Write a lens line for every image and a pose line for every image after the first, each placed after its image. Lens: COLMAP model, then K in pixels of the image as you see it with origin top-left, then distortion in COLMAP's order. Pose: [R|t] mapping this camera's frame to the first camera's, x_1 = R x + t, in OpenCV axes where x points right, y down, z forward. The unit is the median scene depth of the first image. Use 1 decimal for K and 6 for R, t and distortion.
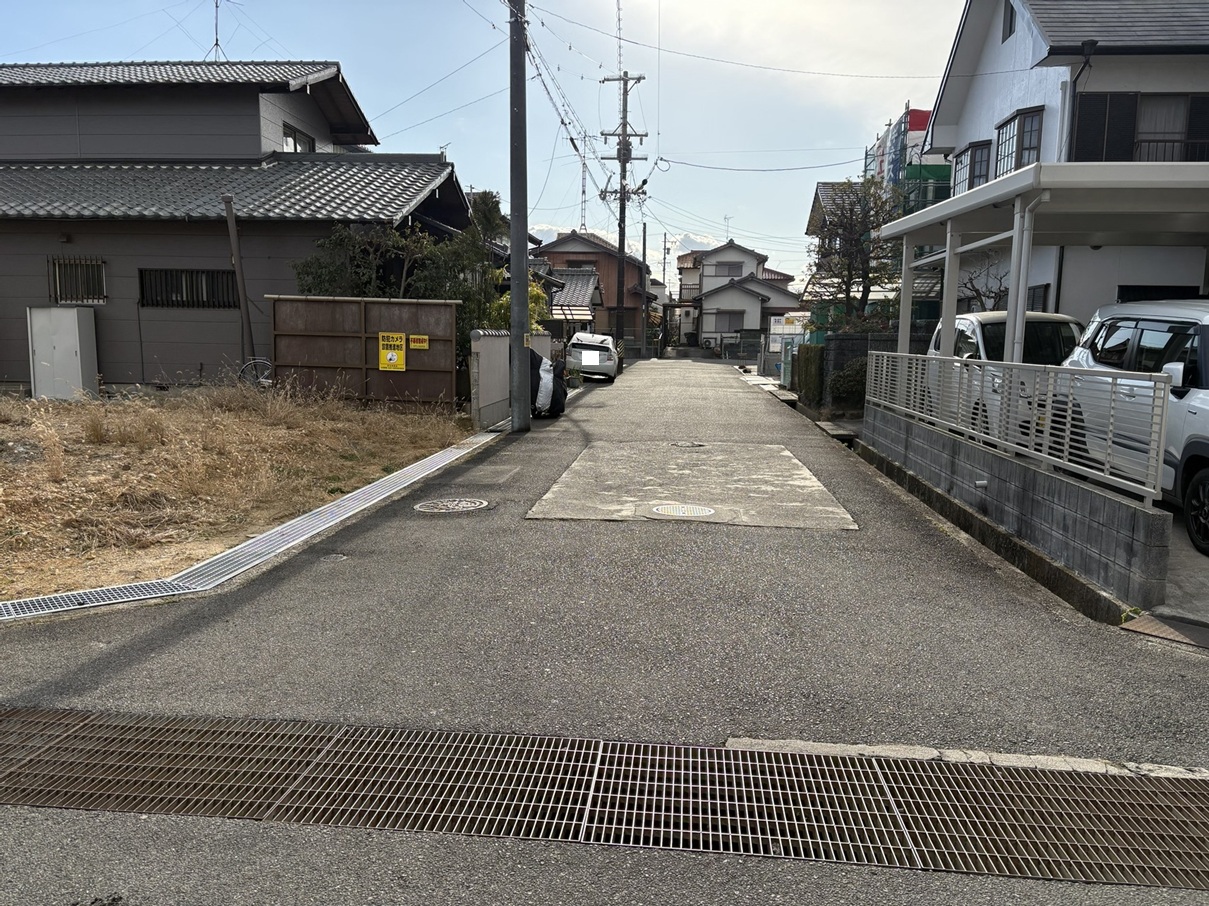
lens RADIAL K [[913.4, 0, 604.5], [0, 913.4, 453.0], [0, 0, 1]] dist [0.032685, -0.006548]
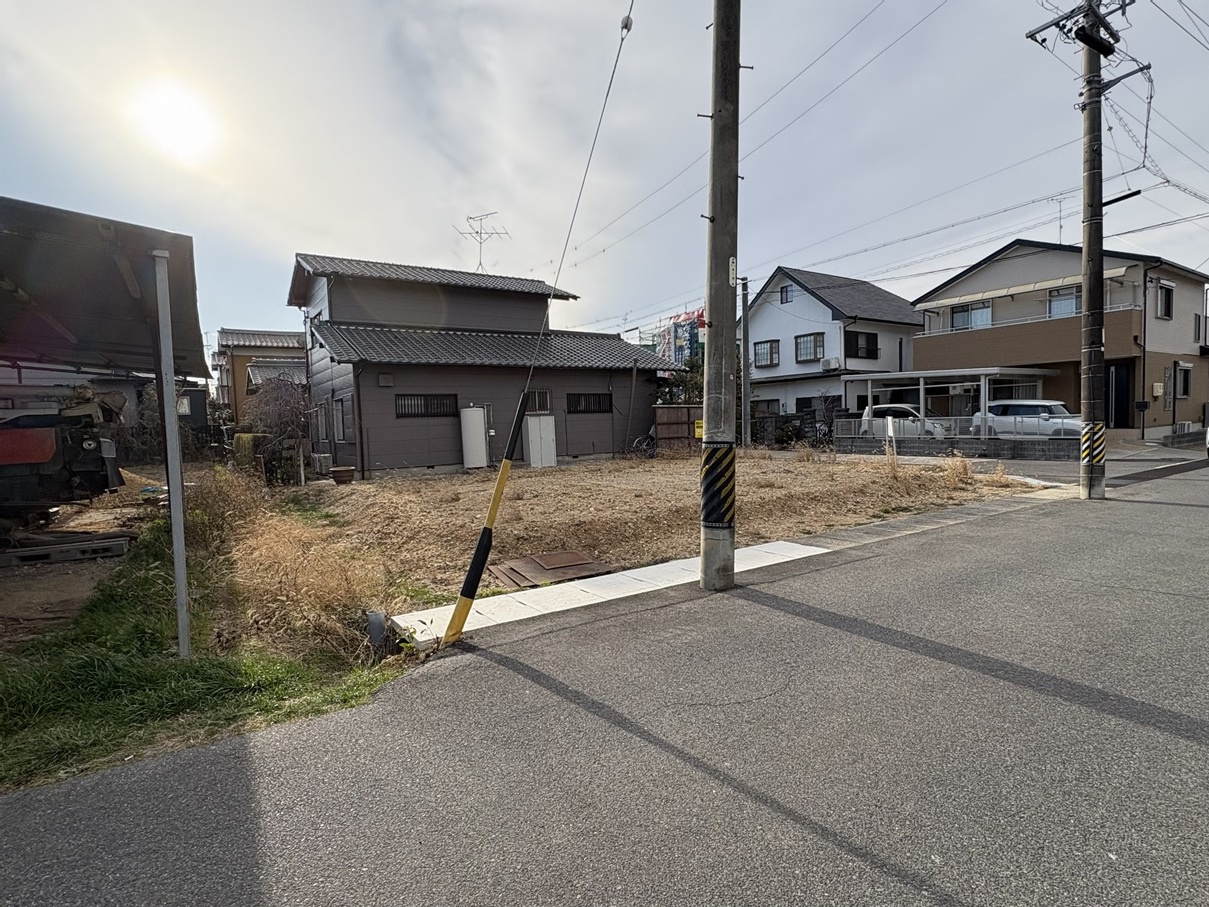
lens RADIAL K [[604.1, 0, 604.5], [0, 604.1, 453.5], [0, 0, 1]] dist [-0.001334, -0.000166]
pose [[0.773262, -0.077740, 0.629303, -1.244204], [0.127912, 0.991177, -0.034729, -0.027680], [-0.621051, 0.107351, 0.776384, 0.013373]]
